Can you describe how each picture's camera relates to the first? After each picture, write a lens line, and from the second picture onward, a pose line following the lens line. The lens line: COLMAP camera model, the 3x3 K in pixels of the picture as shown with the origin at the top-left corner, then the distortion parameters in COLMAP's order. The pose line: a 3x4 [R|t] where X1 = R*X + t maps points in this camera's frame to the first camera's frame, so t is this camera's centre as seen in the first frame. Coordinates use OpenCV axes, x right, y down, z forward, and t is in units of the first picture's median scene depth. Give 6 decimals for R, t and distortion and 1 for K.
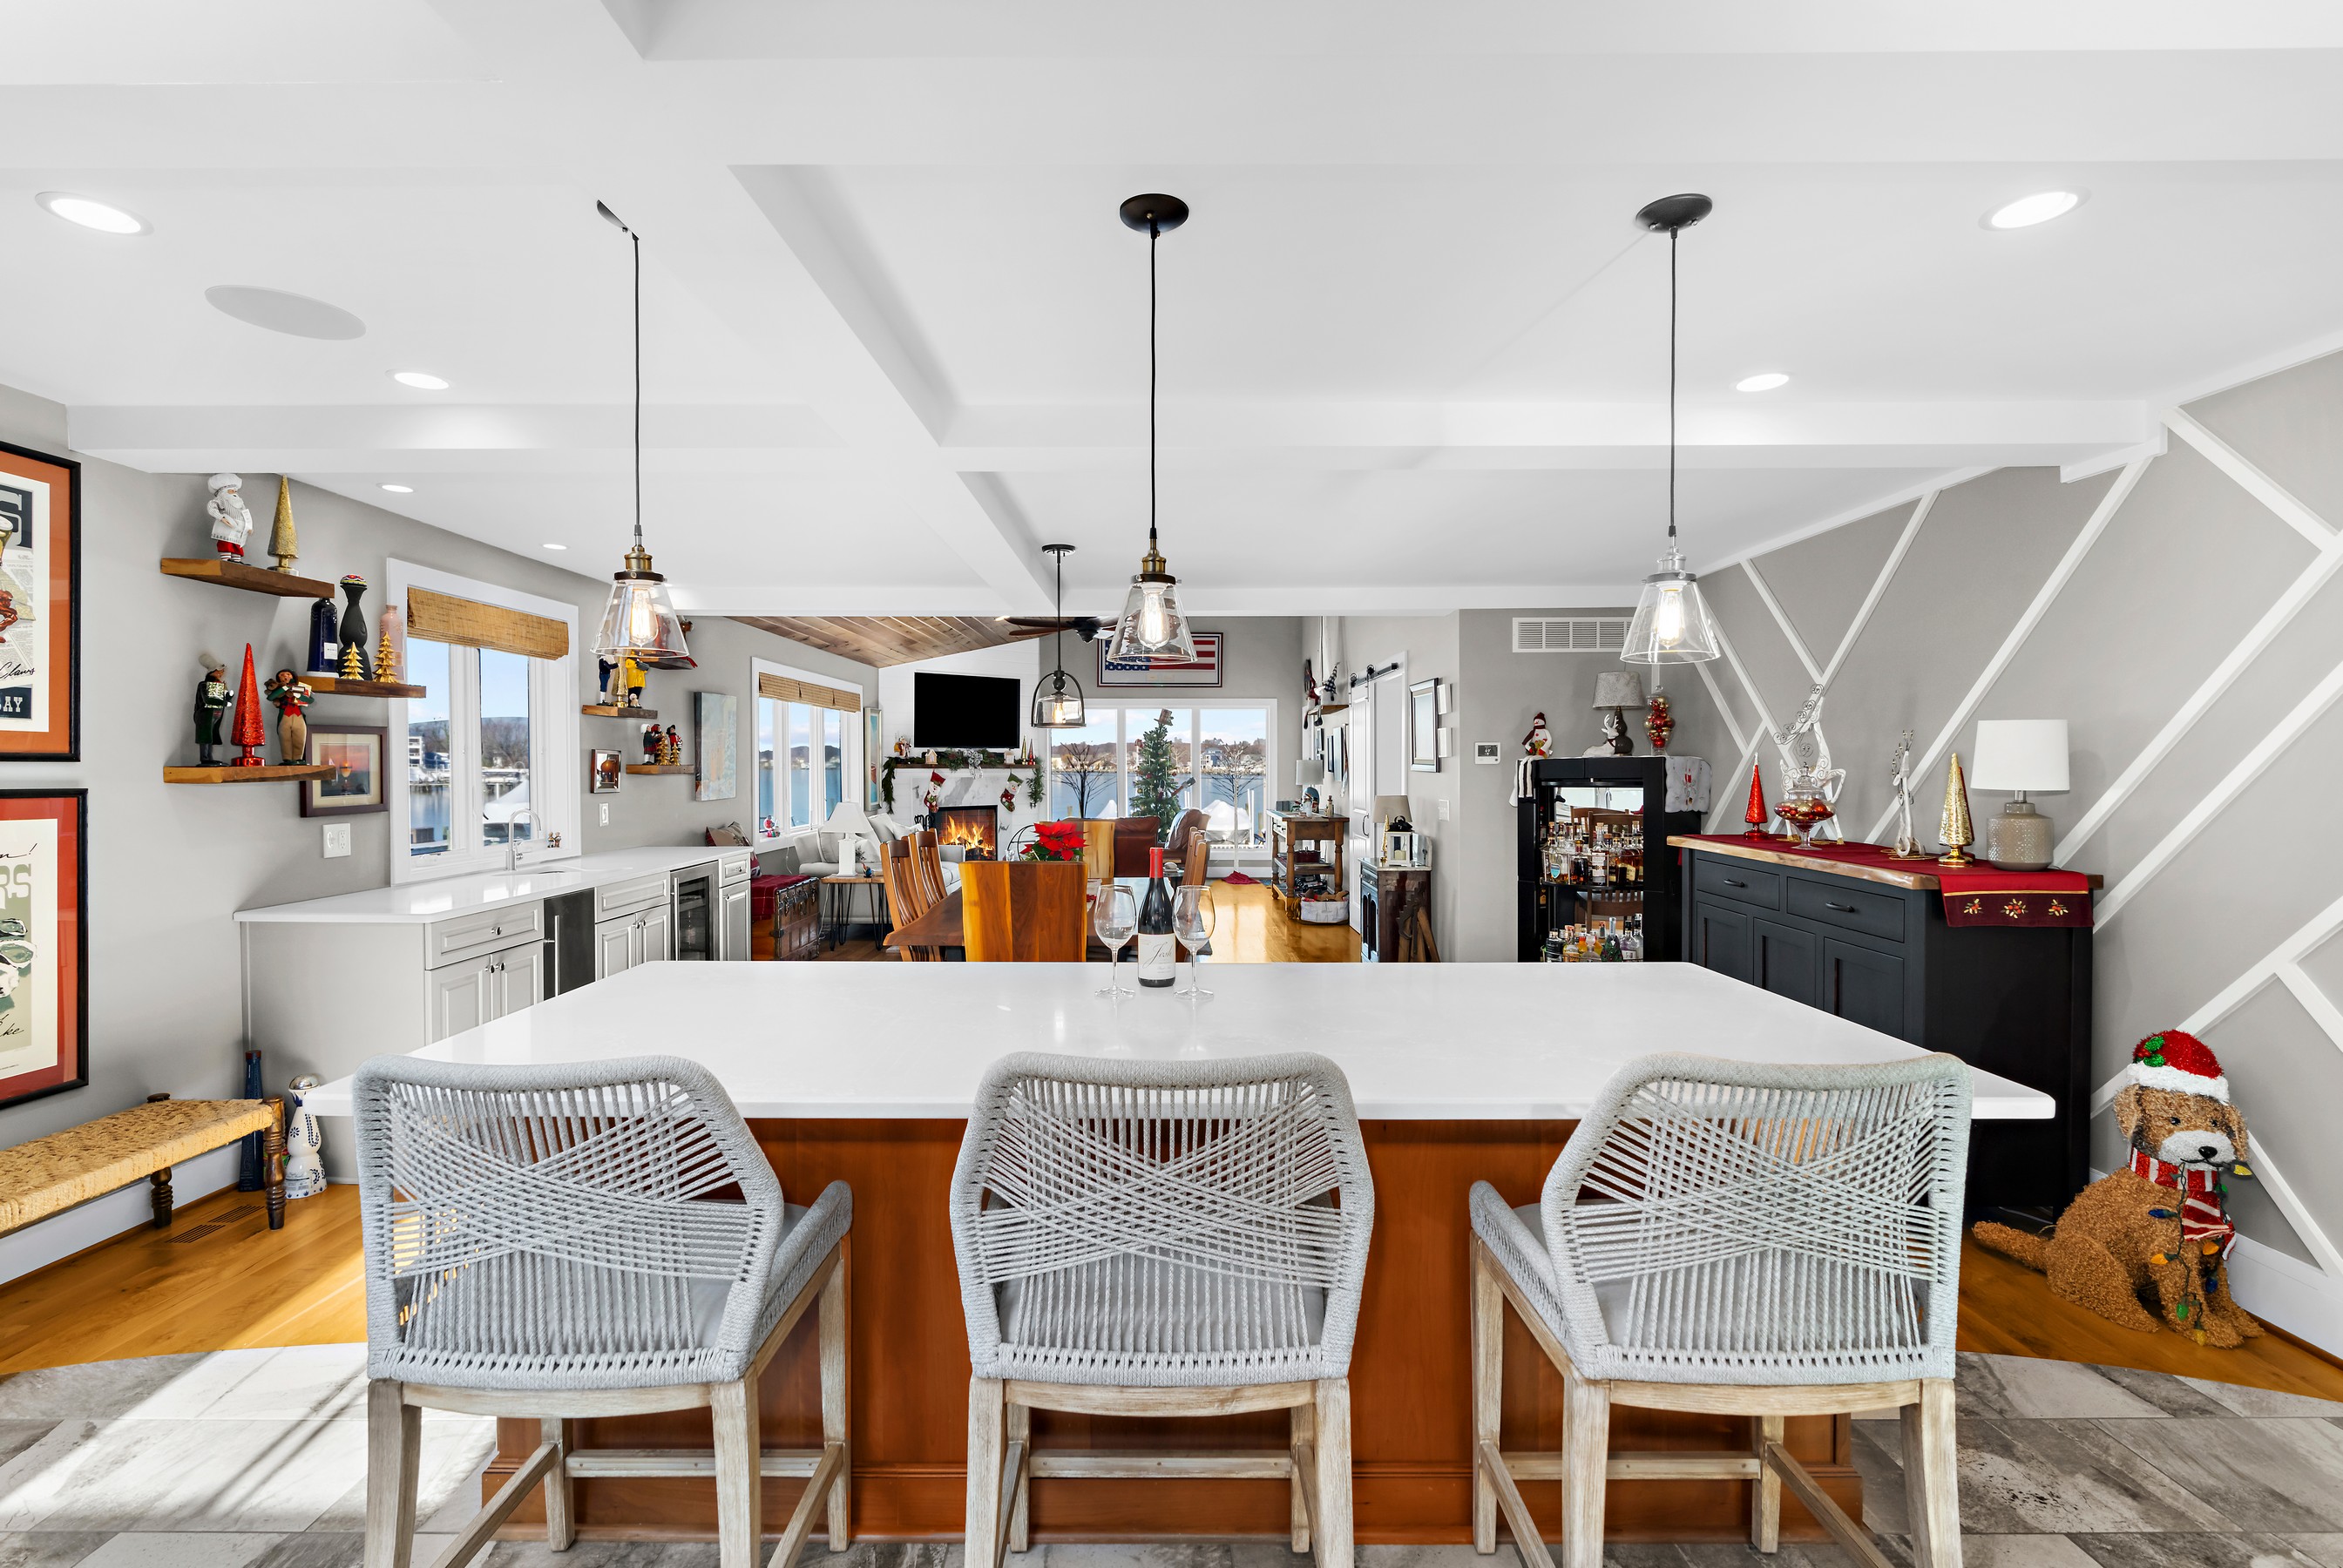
lens RADIAL K [[1069.4, 0, 1152.0], [0, 1069.4, 784.6], [0, 0, 1]] dist [-0.006832, 0.000960]
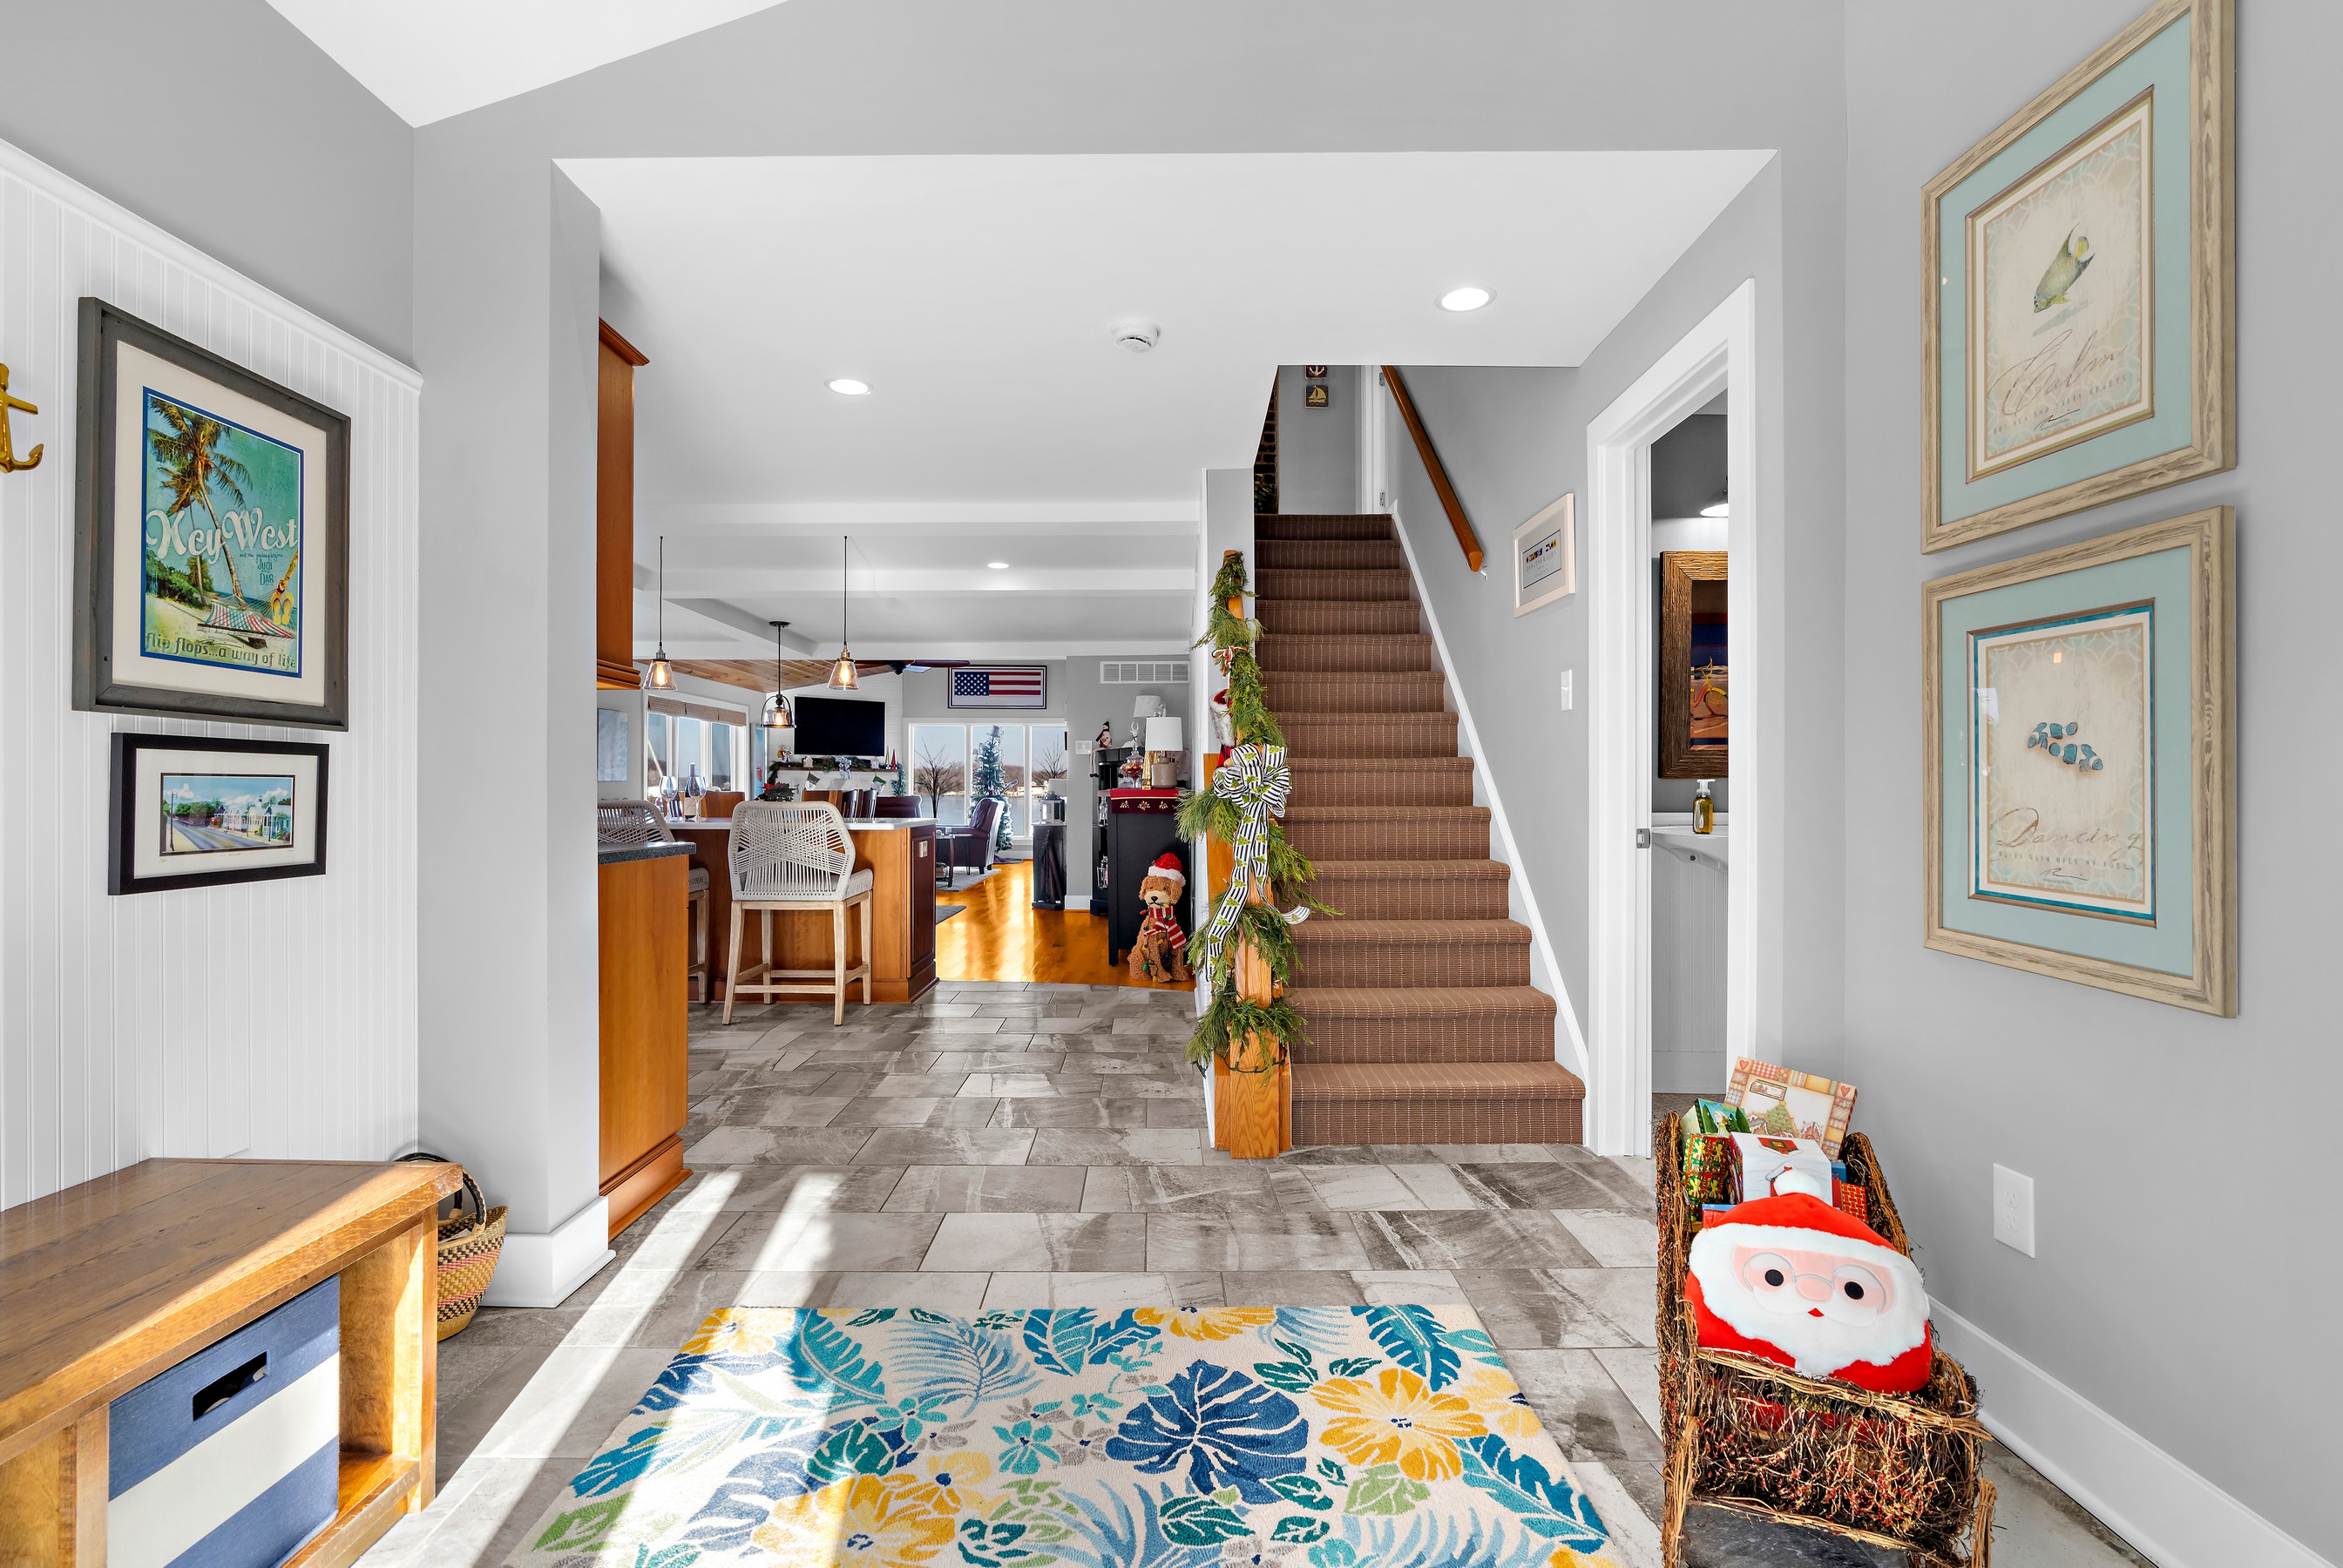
lens RADIAL K [[1069.4, 0, 1152.0], [0, 1069.4, 784.6], [0, 0, 1]] dist [-0.006832, 0.000960]
pose [[0.999994, 0.003353, -0.000619, 0.491662], [-0.003367, 0.999685, -0.024878, 0.076191], [0.000535, 0.024880, 0.999690, -0.681560]]
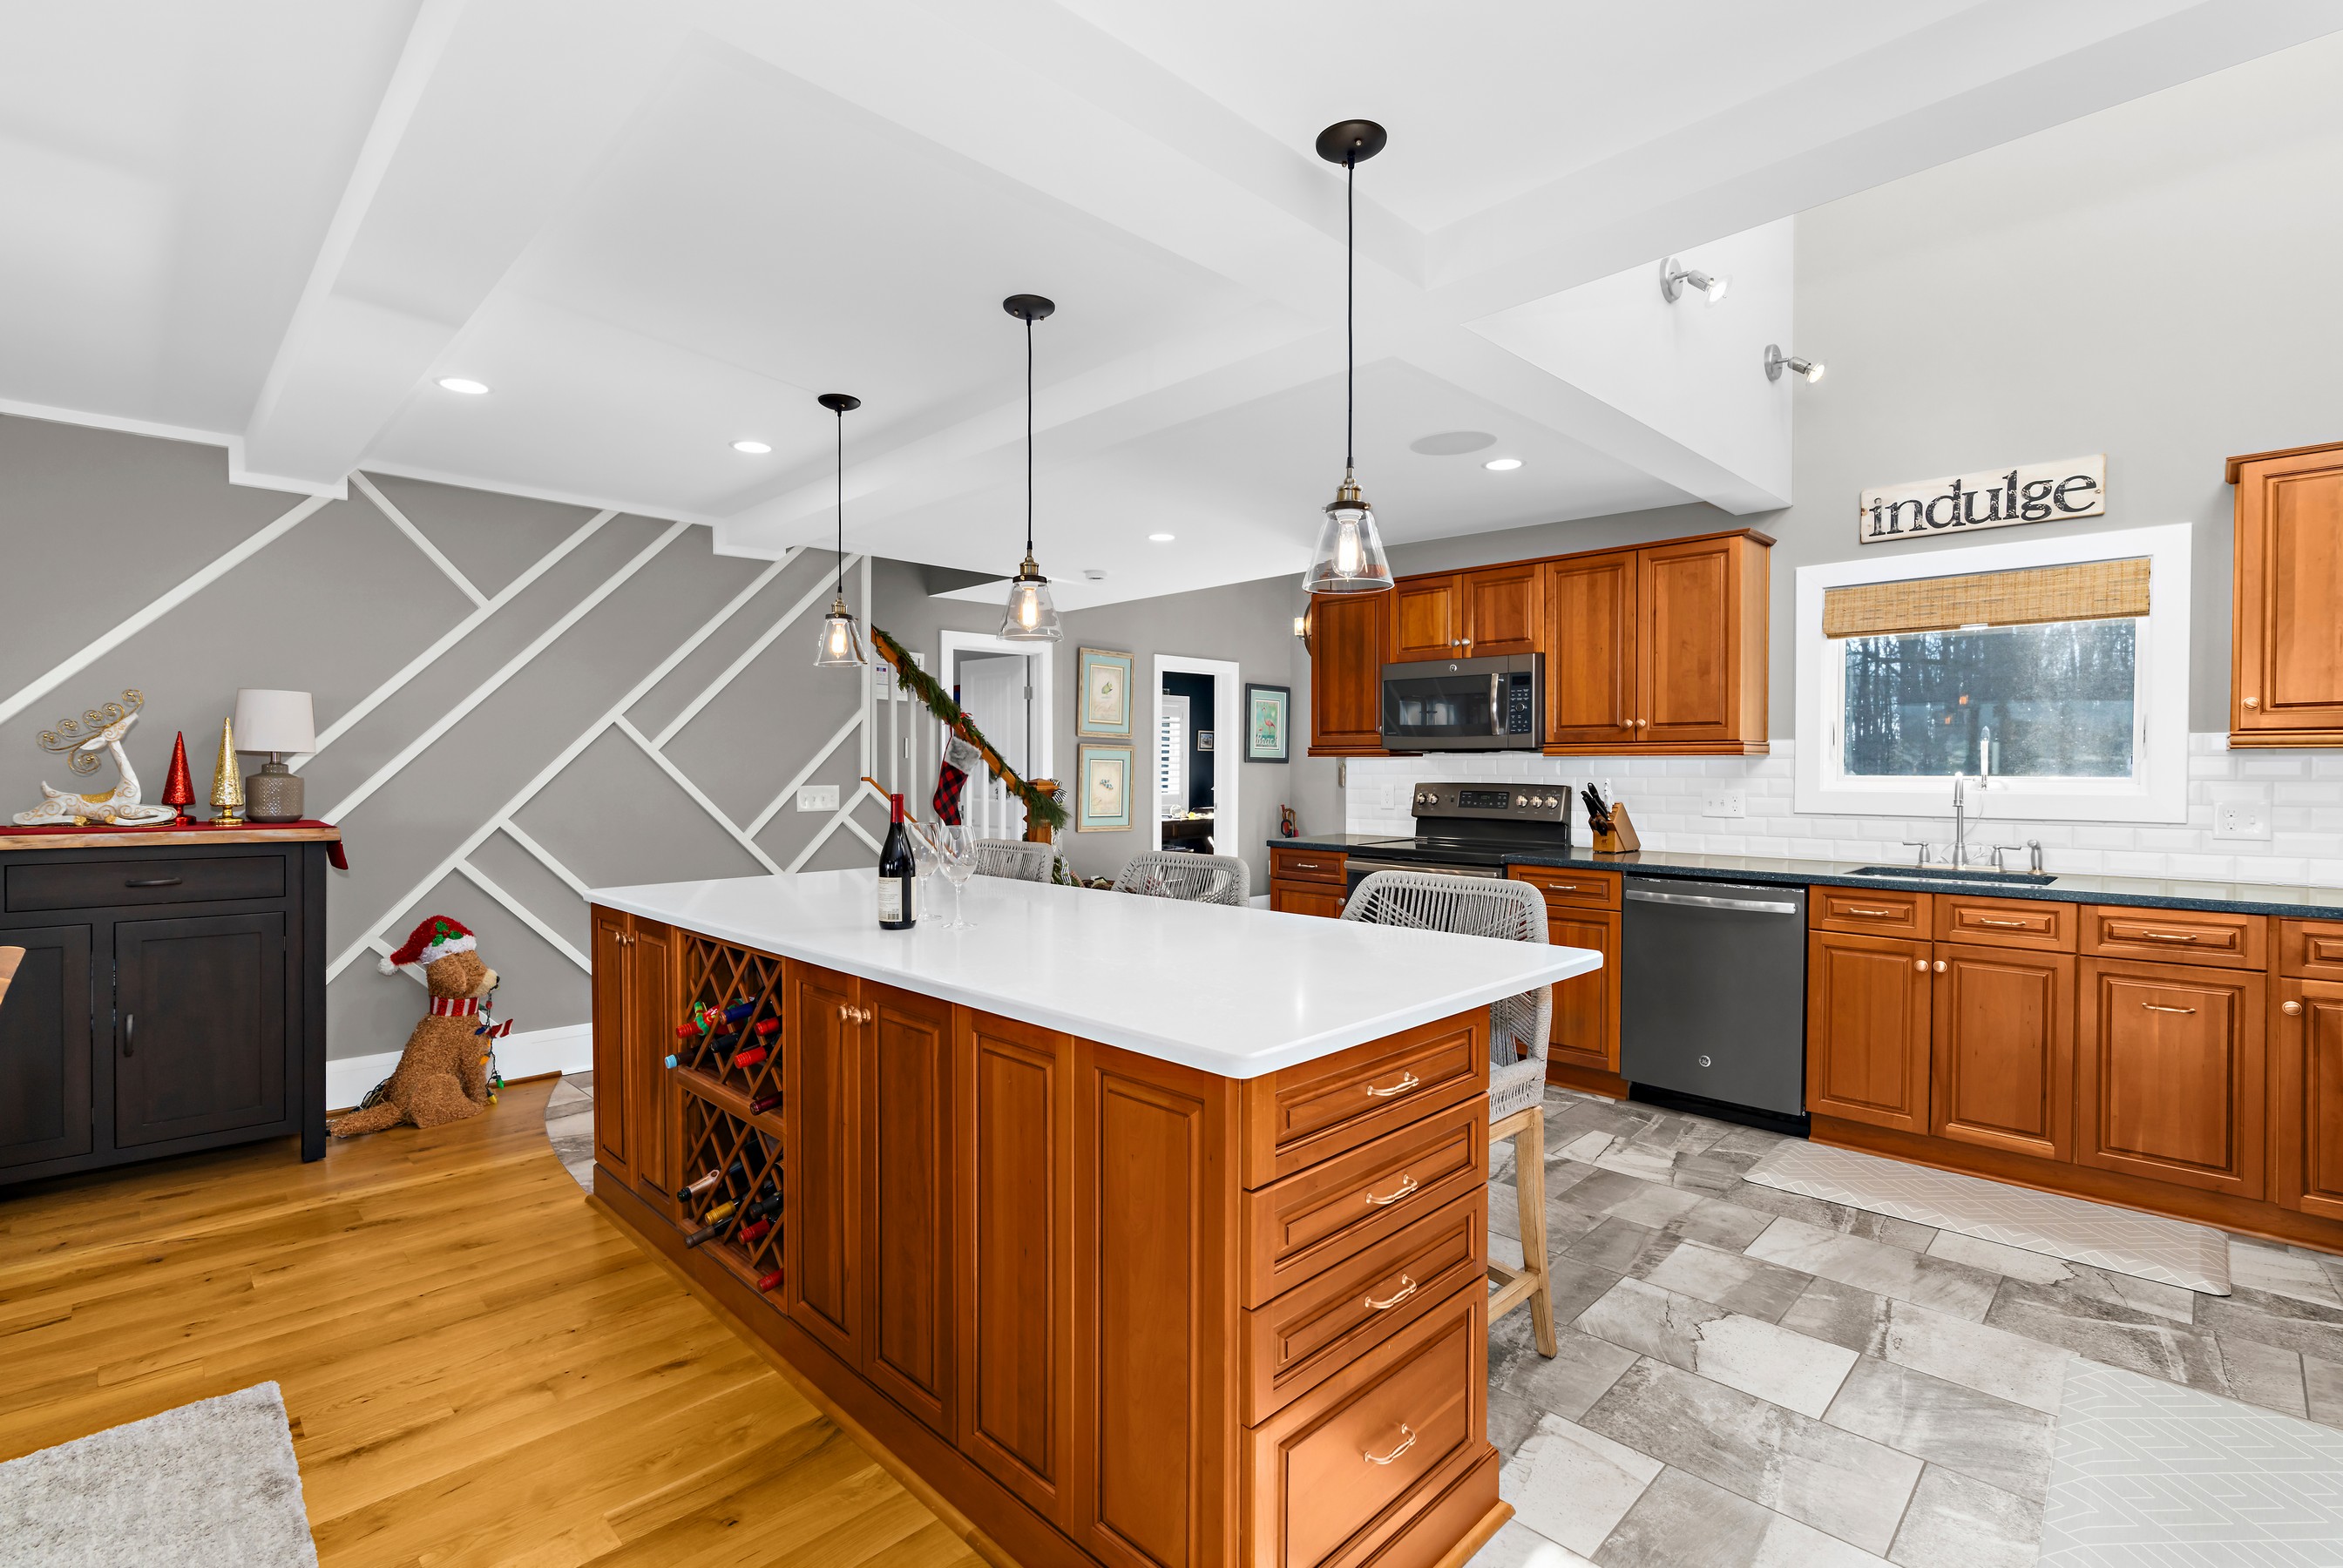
lens RADIAL K [[1076.8, 0, 1151.9], [0, 1076.8, 784.9], [0, 0, 1]] dist [-0.005794, 0.000450]
pose [[-0.705813, -0.012323, 0.708291, -0.409385], [0.011798, 0.999506, 0.029147, 0.010609], [-0.708300, 0.028929, -0.705318, 0.710308]]
